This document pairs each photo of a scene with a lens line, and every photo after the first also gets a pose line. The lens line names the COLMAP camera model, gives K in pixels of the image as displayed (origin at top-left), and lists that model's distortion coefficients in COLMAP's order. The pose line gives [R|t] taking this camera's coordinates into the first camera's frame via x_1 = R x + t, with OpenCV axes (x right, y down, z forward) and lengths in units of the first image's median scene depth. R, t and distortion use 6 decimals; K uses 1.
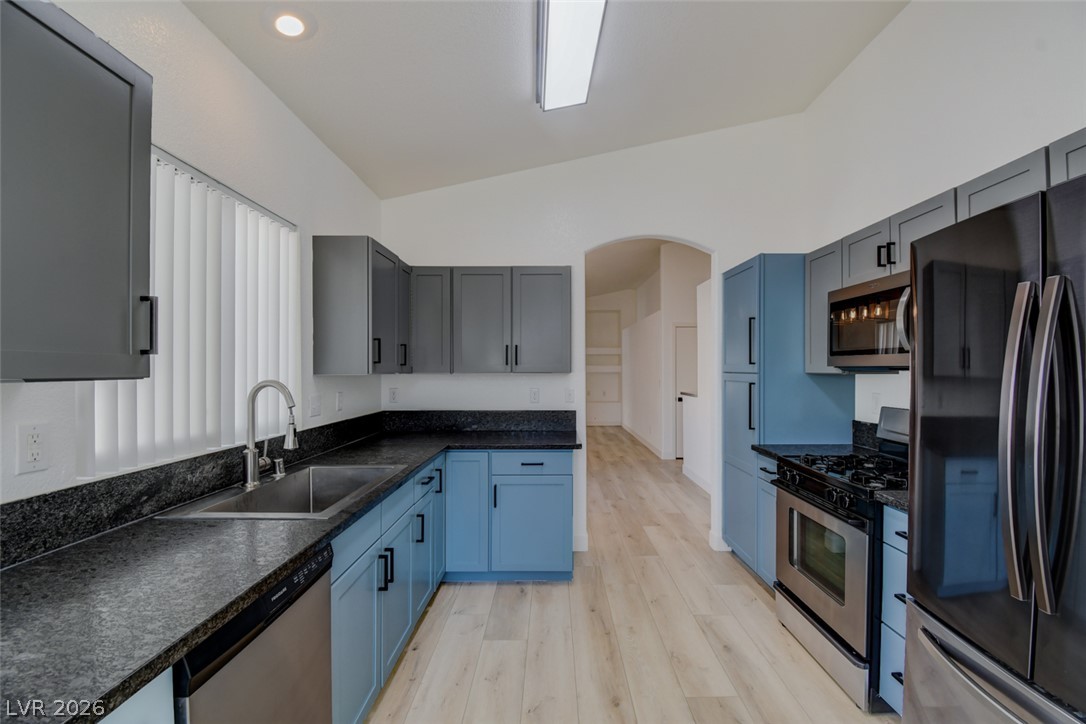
lens RADIAL K [[481.7, 0, 548.5], [0, 481.7, 369.5], [0, 0, 1]] dist [0.009661, -0.017026]
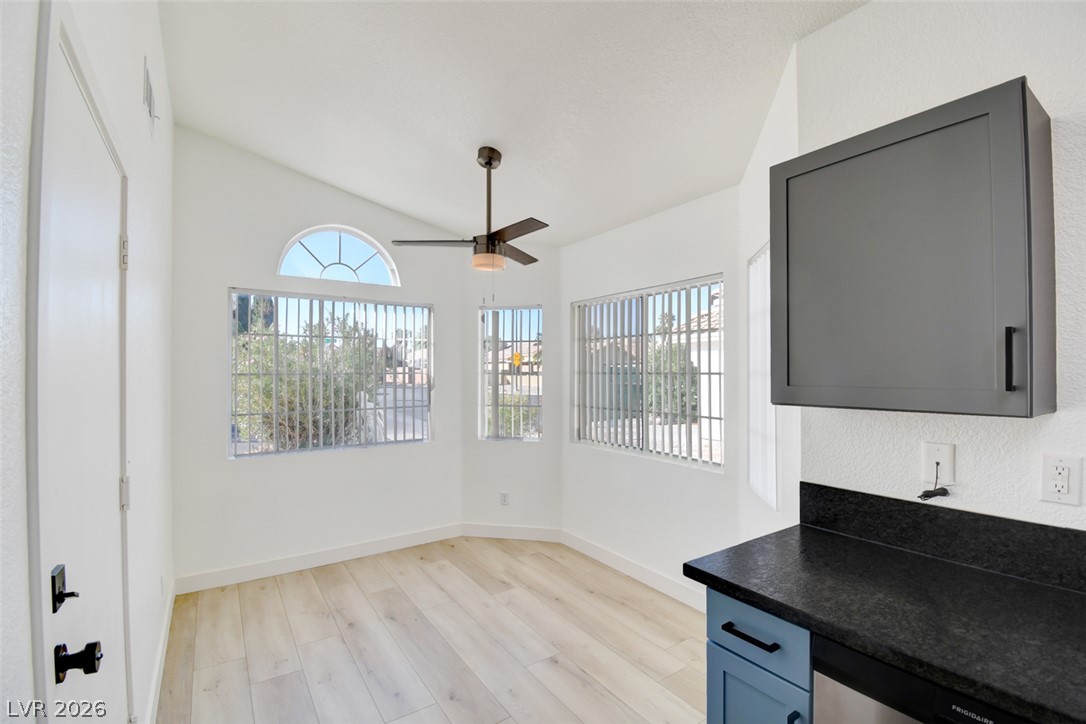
lens RADIAL K [[481.7, 0, 540.5], [0, 481.7, 368.1], [0, 0, 1]] dist [0.009661, -0.017026]
pose [[-0.830899, -0.002750, -0.556417, 0.151572], [0.001163, 0.999977, -0.006678, -0.025489], [0.556423, -0.006196, -0.830876, 0.467713]]
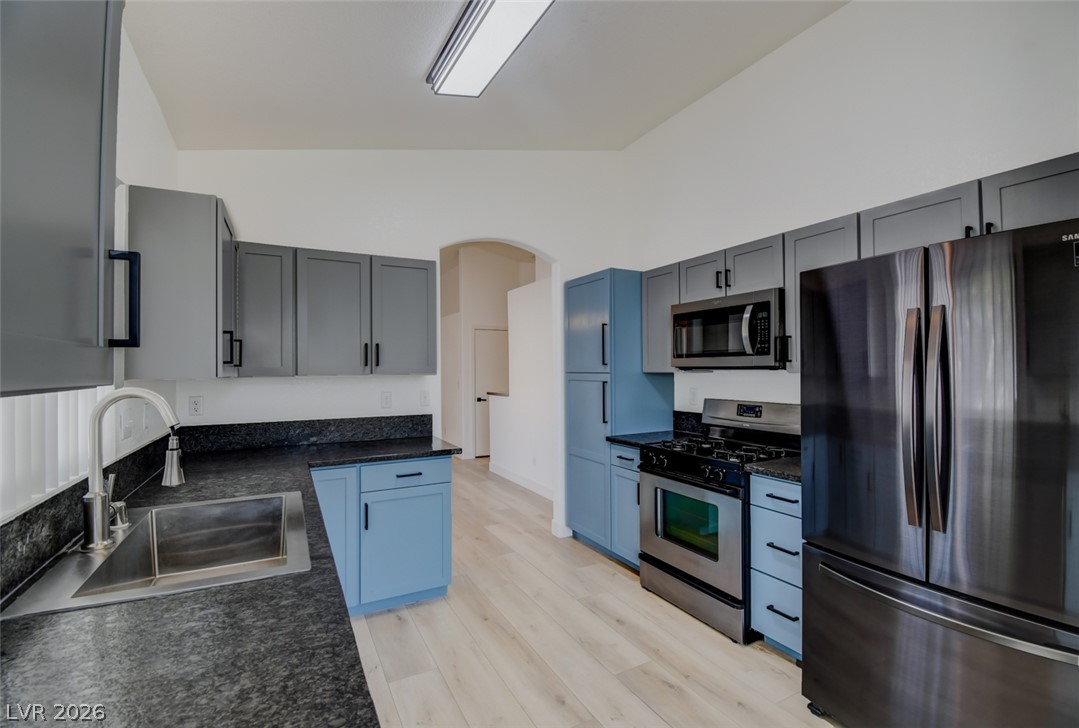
lens RADIAL K [[481.6, 0, 537.3], [0, 481.6, 362.6], [0, 0, 1]] dist [0.005352, -0.016934]
pose [[0.881389, 0.002758, 0.472383, -0.250558], [0.005196, 0.999866, -0.015531, 0.000290], [-0.472362, 0.016143, 0.881257, 0.084233]]
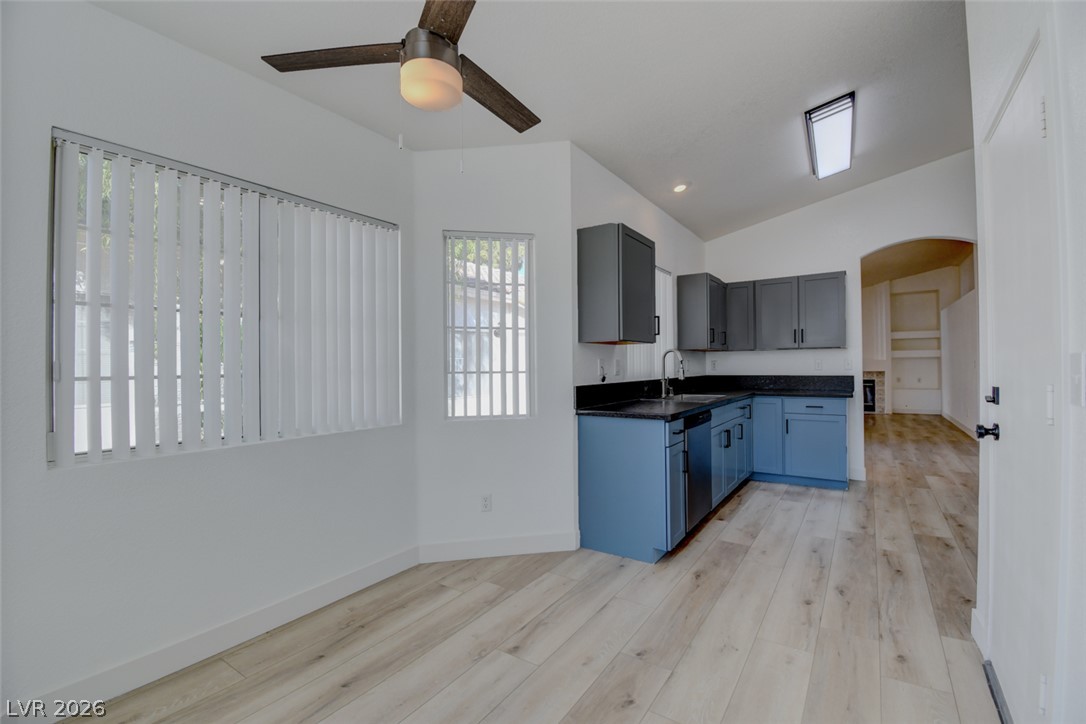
lens RADIAL K [[481.7, 0, 538.3], [0, 481.7, 363.1], [0, 0, 1]] dist [0.009661, -0.017026]
pose [[0.830018, -0.009979, -0.557648, 0.093391], [0.008803, 0.999950, -0.004792, 0.058546], [0.557668, -0.000932, 0.830064, -0.742193]]
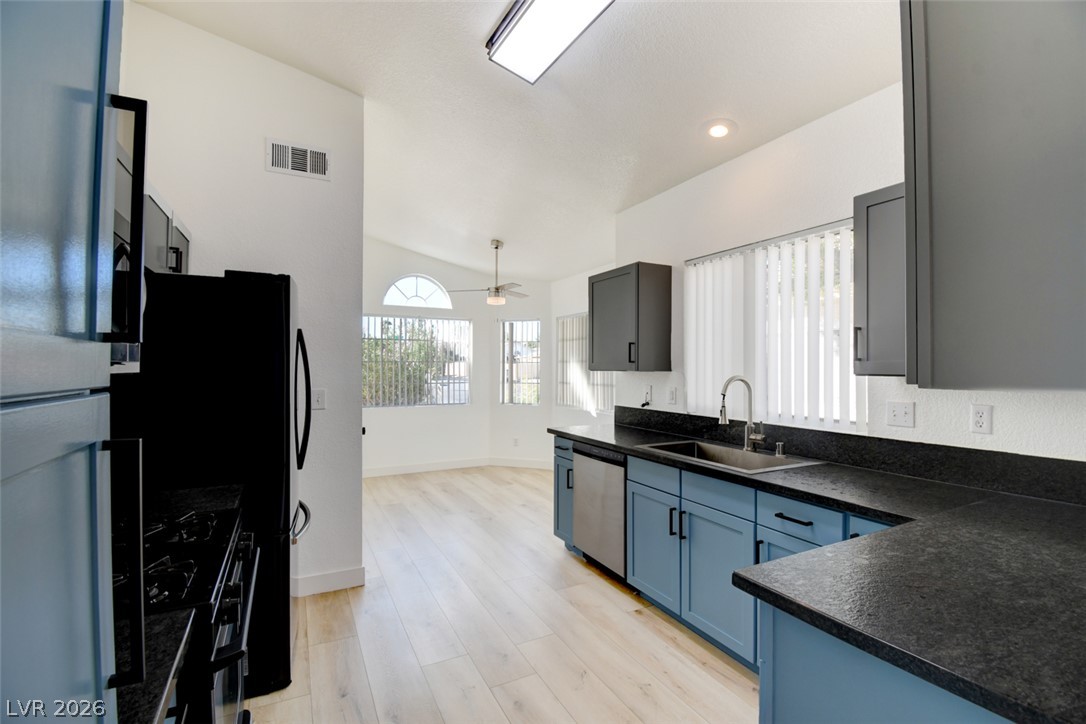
lens RADIAL K [[481.7, 0, 542.8], [0, 481.7, 365.6], [0, 0, 1]] dist [0.009661, -0.017026]
pose [[-0.887643, -0.003902, -0.460515, 0.365194], [-0.003827, 0.999992, -0.001095, -0.002382], [0.460515, 0.000791, -0.887651, 1.254906]]
